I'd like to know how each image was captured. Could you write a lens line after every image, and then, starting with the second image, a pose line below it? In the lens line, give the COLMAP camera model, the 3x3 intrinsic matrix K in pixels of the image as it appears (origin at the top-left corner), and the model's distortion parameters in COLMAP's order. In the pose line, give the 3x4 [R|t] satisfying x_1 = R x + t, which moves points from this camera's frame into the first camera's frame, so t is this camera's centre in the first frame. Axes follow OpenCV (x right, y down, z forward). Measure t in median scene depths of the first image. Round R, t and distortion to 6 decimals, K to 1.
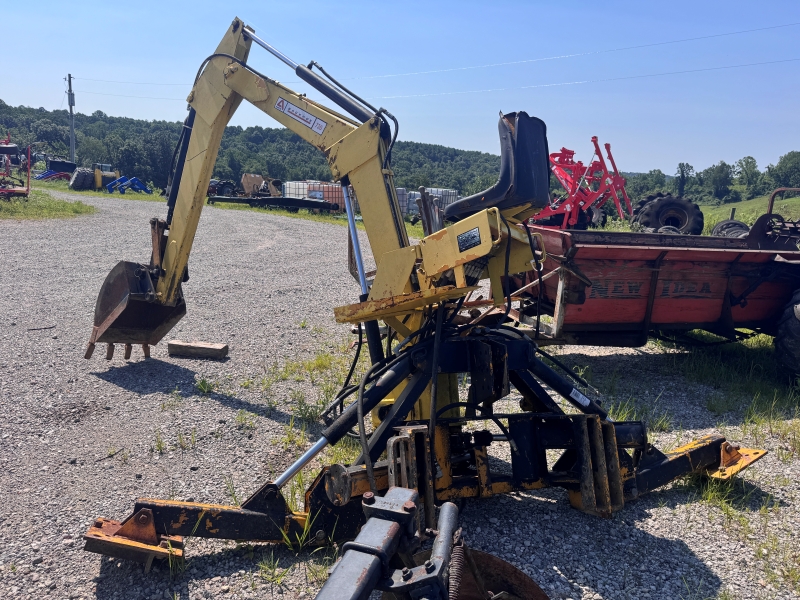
lens RADIAL K [[559.4, 0, 400.0], [0, 559.4, 300.0], [0, 0, 1]] dist [0.055990, -0.069142]
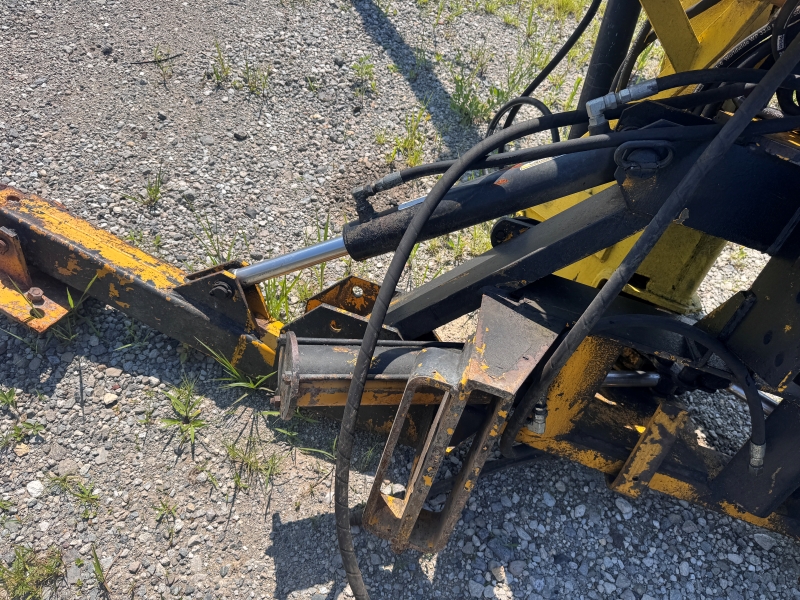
lens RADIAL K [[559.4, 0, 400.0], [0, 559.4, 300.0], [0, 0, 1]] dist [0.055990, -0.069142]
pose [[0.818196, 0.504685, -0.275407, 0.044980], [-0.211022, 0.709196, 0.672689, -0.031644], [0.534814, -0.492274, 0.686761, 0.576966]]
